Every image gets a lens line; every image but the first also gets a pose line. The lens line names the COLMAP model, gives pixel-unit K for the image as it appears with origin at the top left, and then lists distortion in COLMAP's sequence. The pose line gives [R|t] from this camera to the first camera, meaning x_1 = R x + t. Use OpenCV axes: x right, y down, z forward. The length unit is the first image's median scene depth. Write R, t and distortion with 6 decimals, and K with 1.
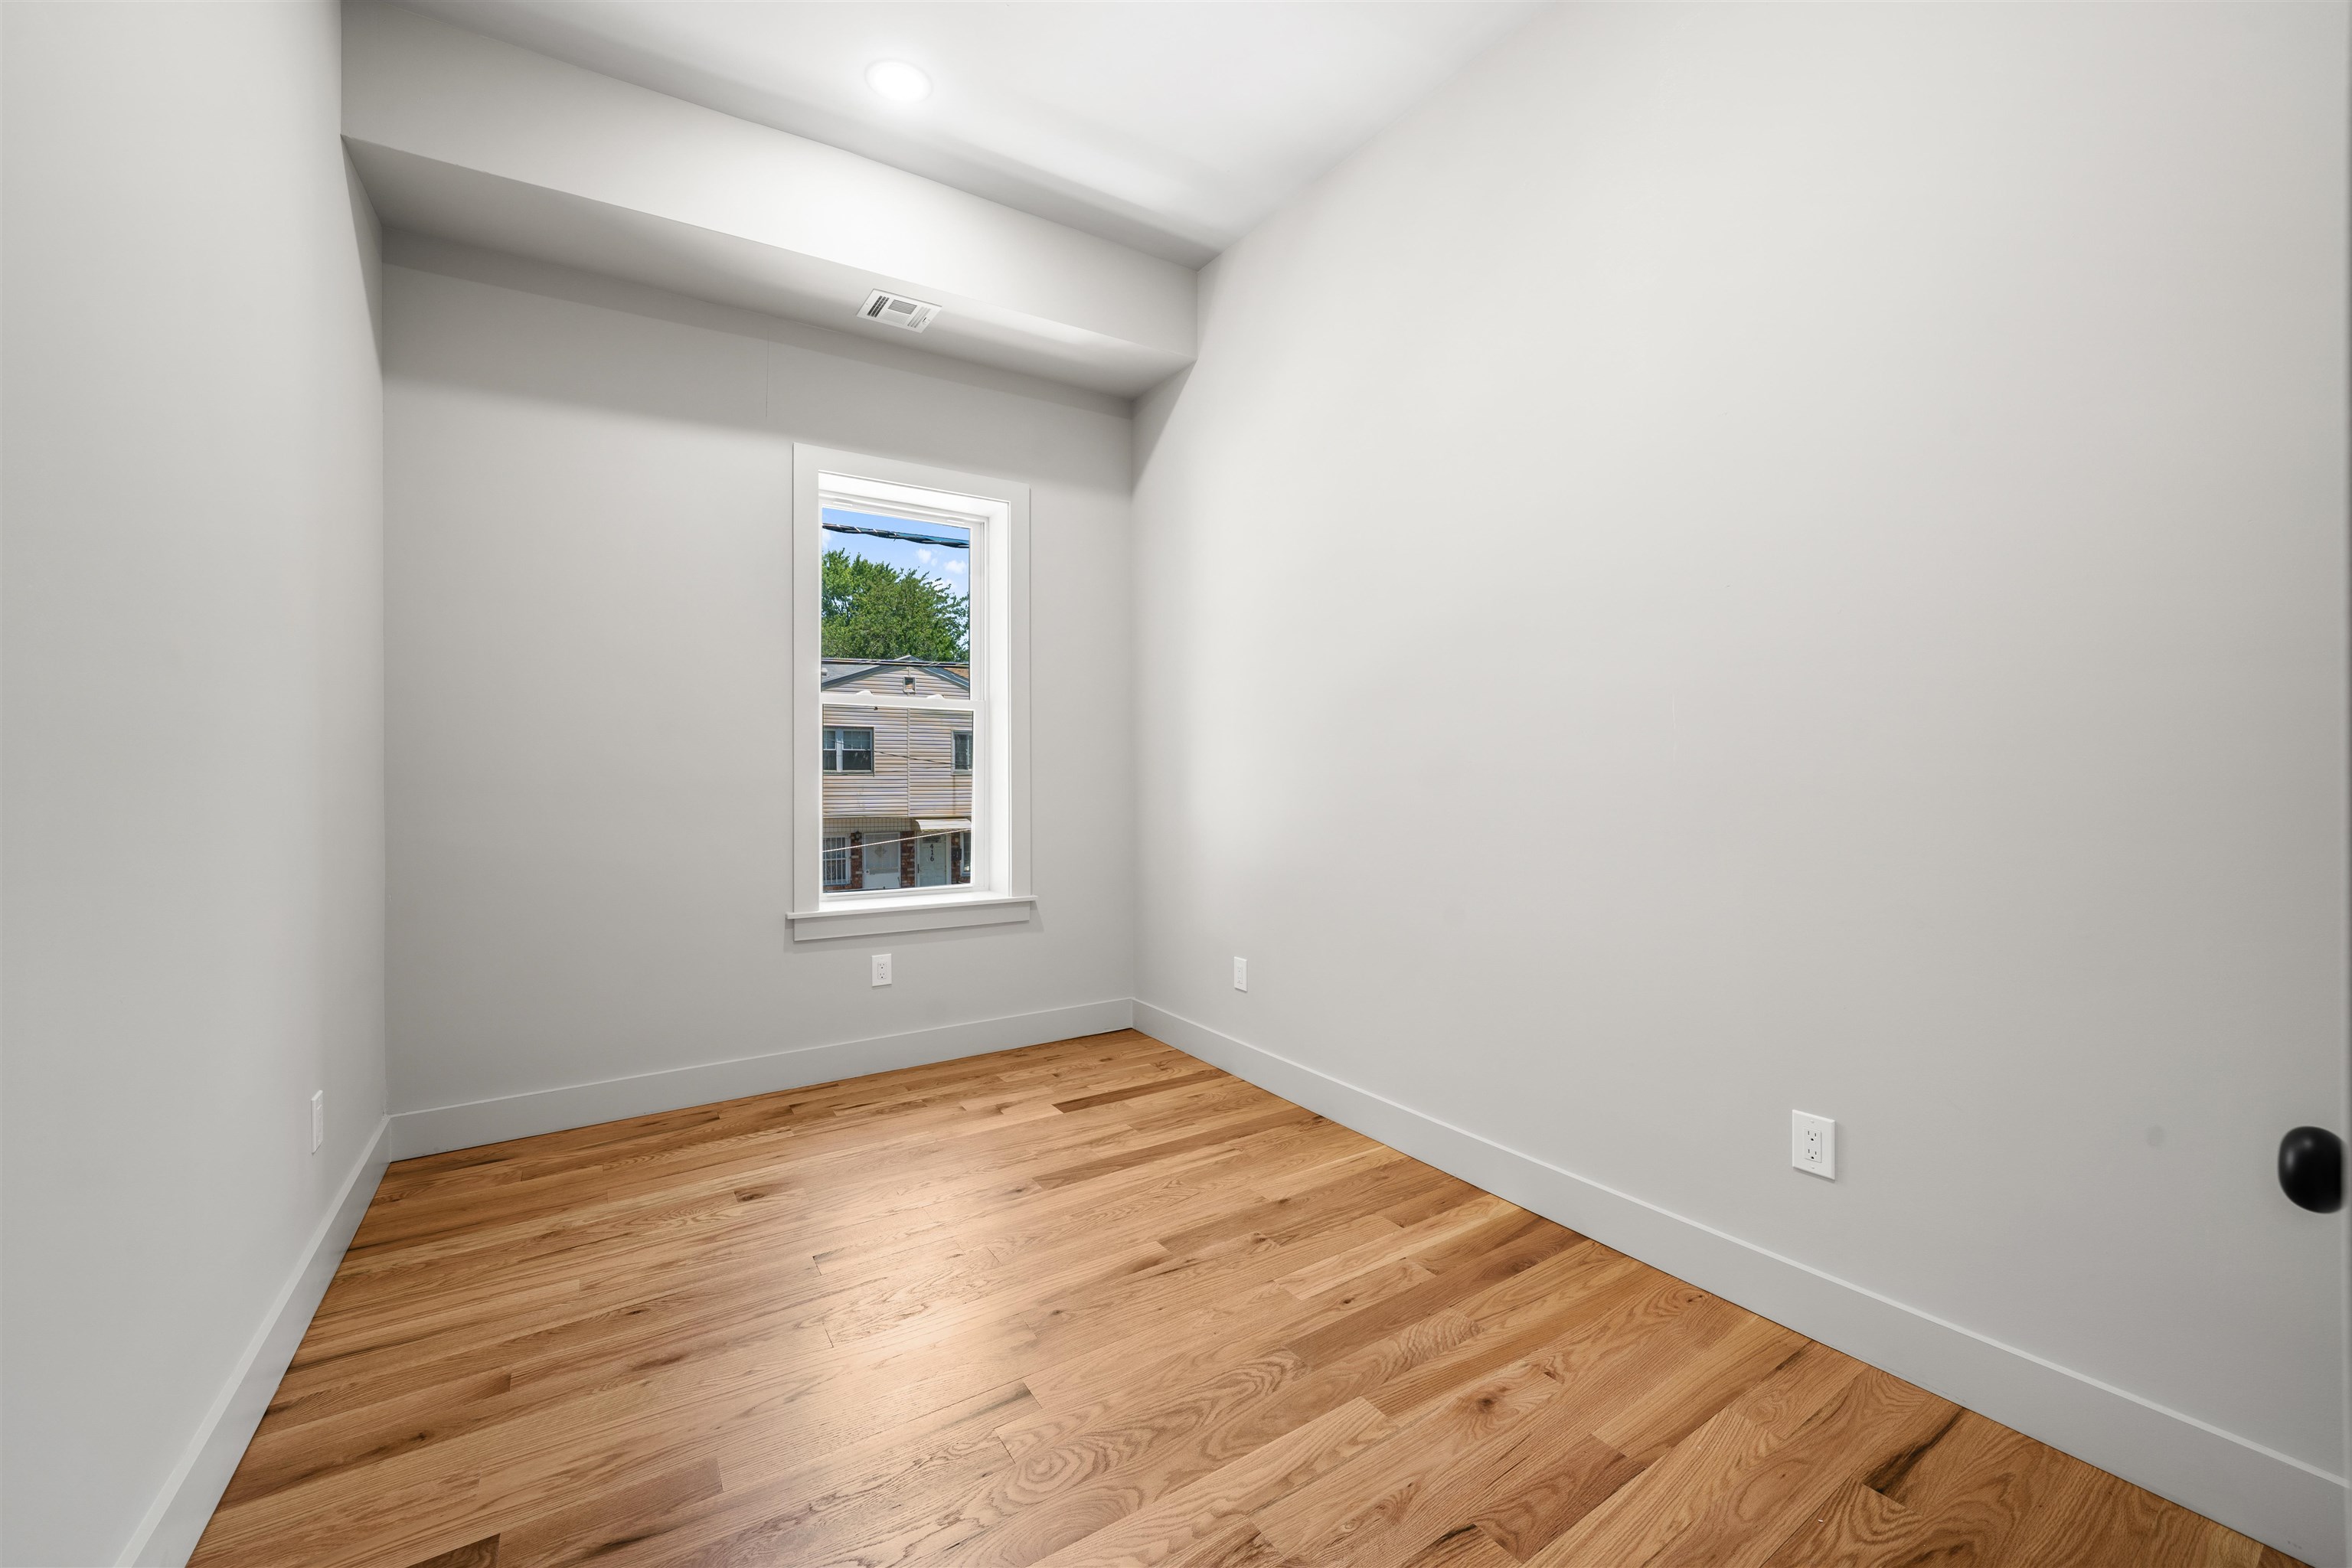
lens RADIAL K [[886.2, 0, 1165.8], [0, 886.2, 774.1], [0, 0, 1]] dist [-0.000114, 0.000038]
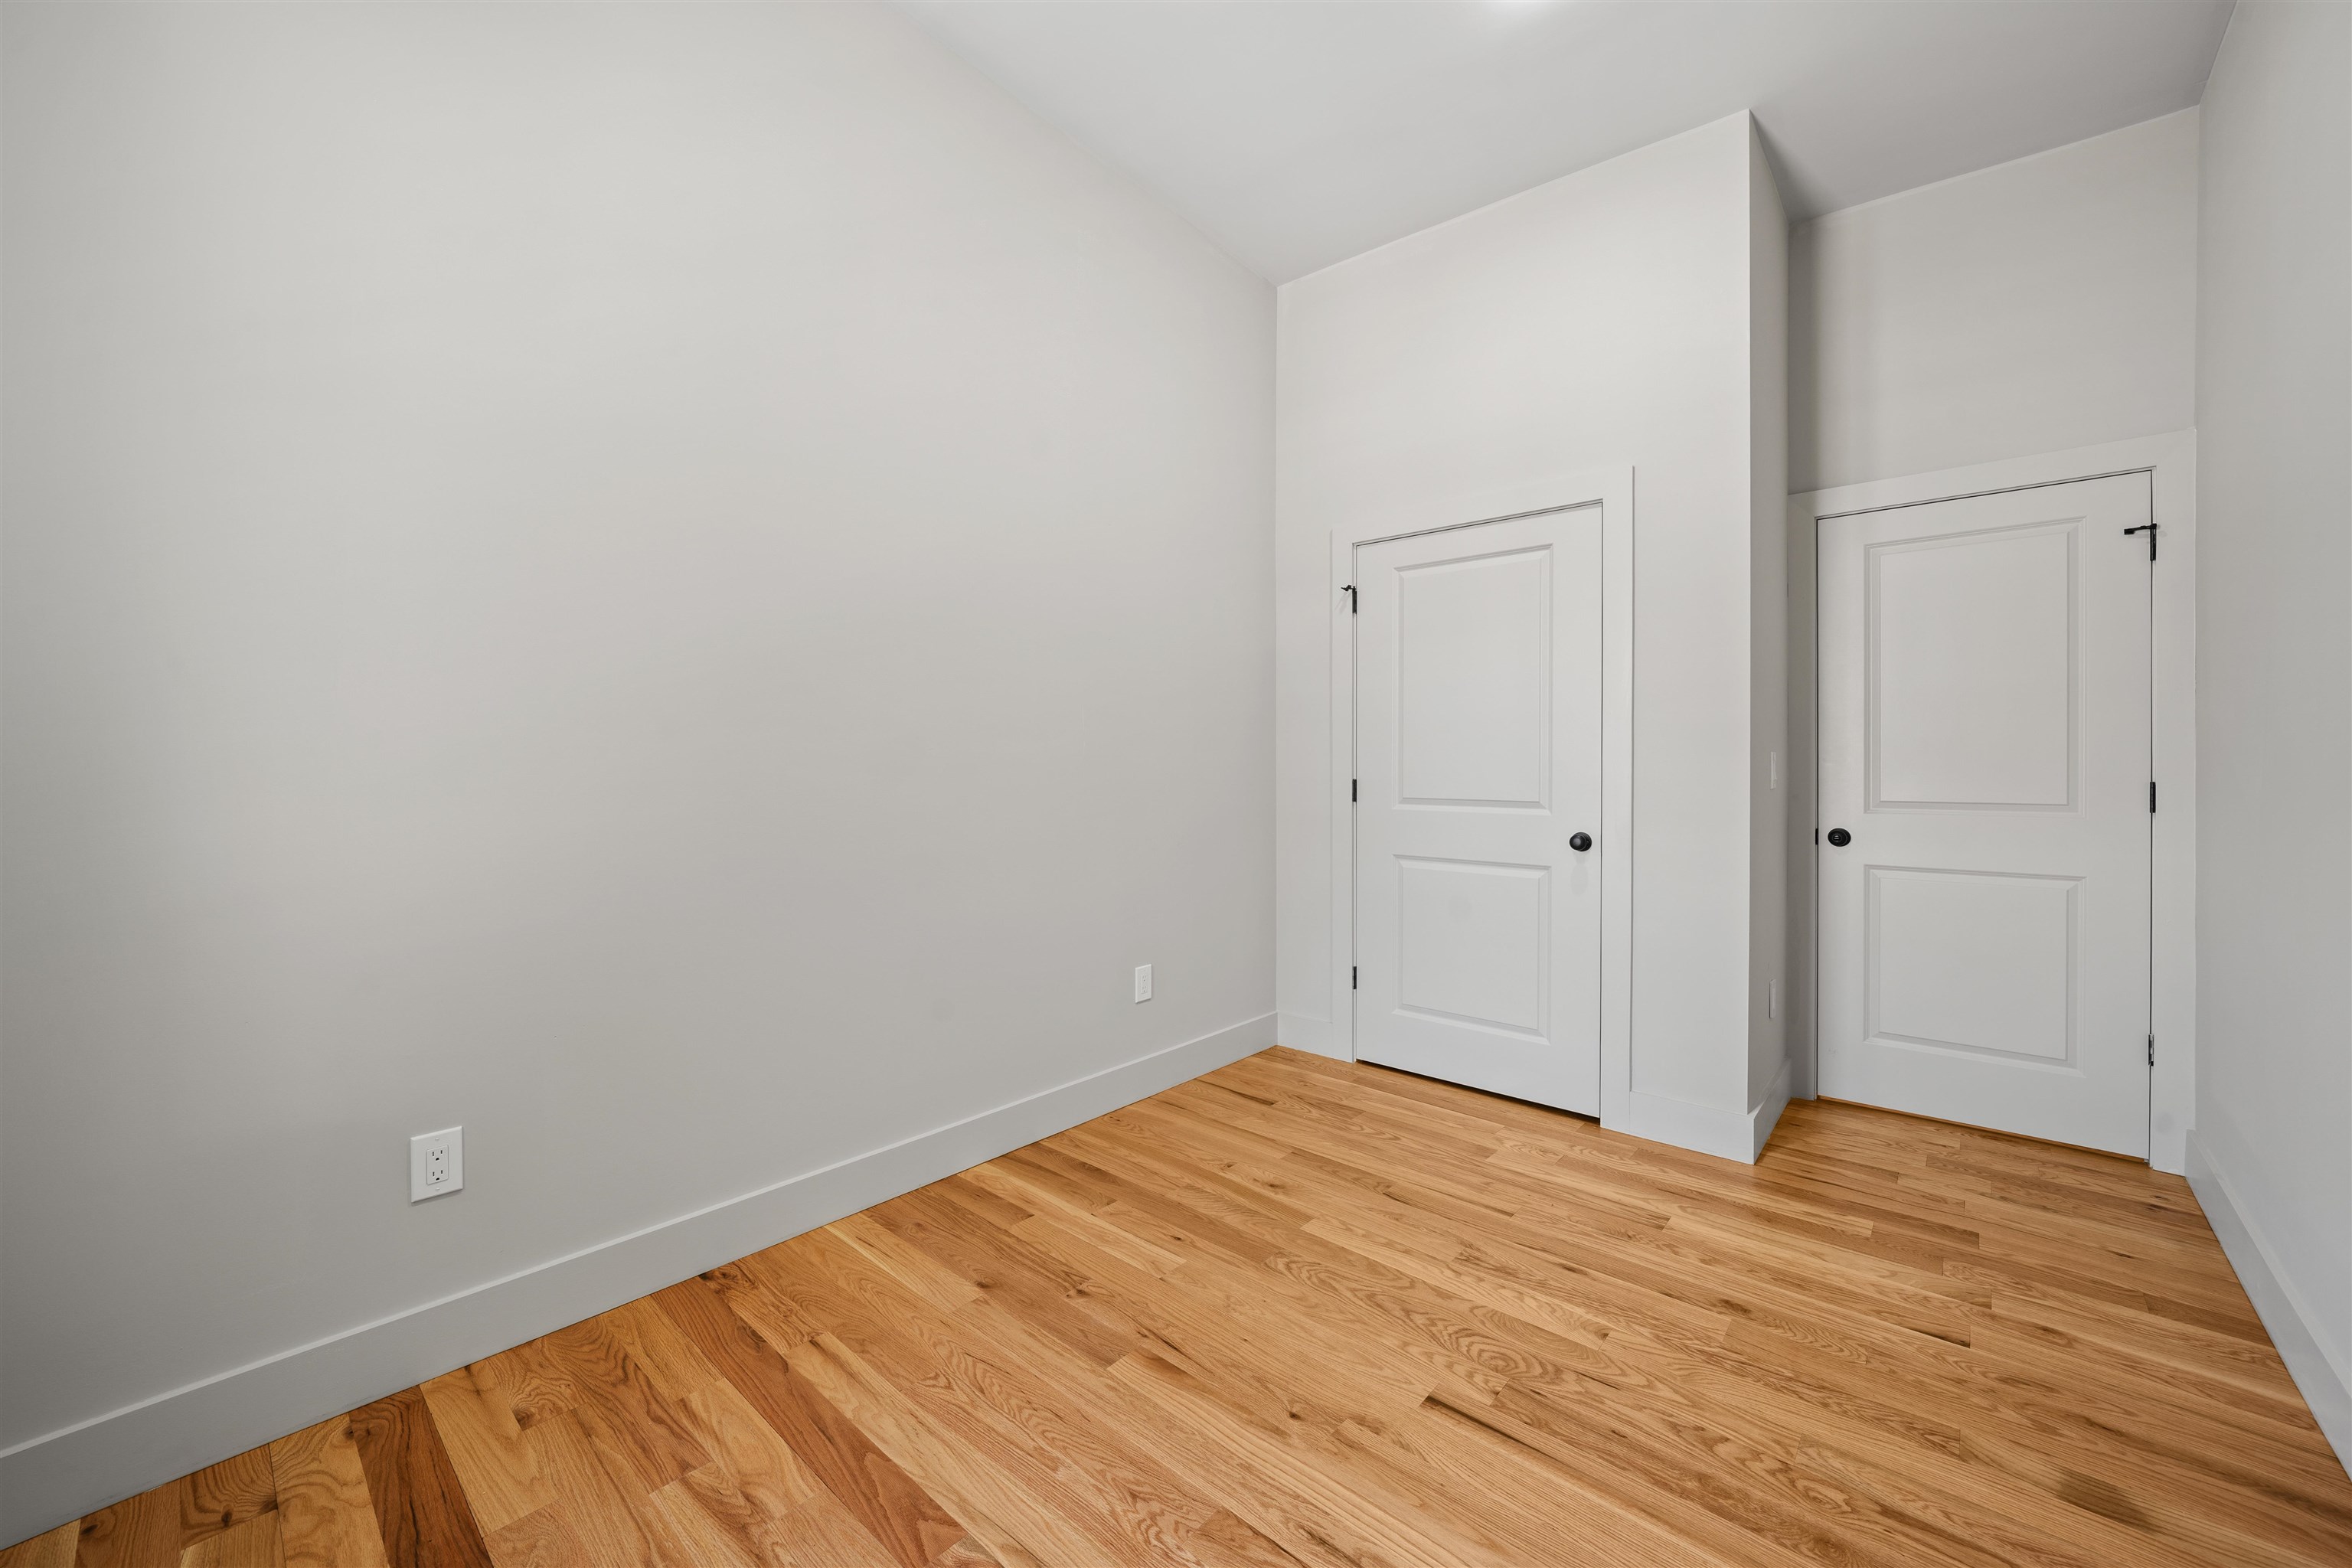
lens RADIAL K [[886.2, 0, 1165.8], [0, 886.2, 774.1], [0, 0, 1]] dist [-0.000114, 0.000038]
pose [[-0.242059, -0.008148, 0.970227, -0.808360], [-0.005832, 0.999959, 0.006942, 0.000498], [-0.970244, -0.003978, -0.242097, 1.192356]]
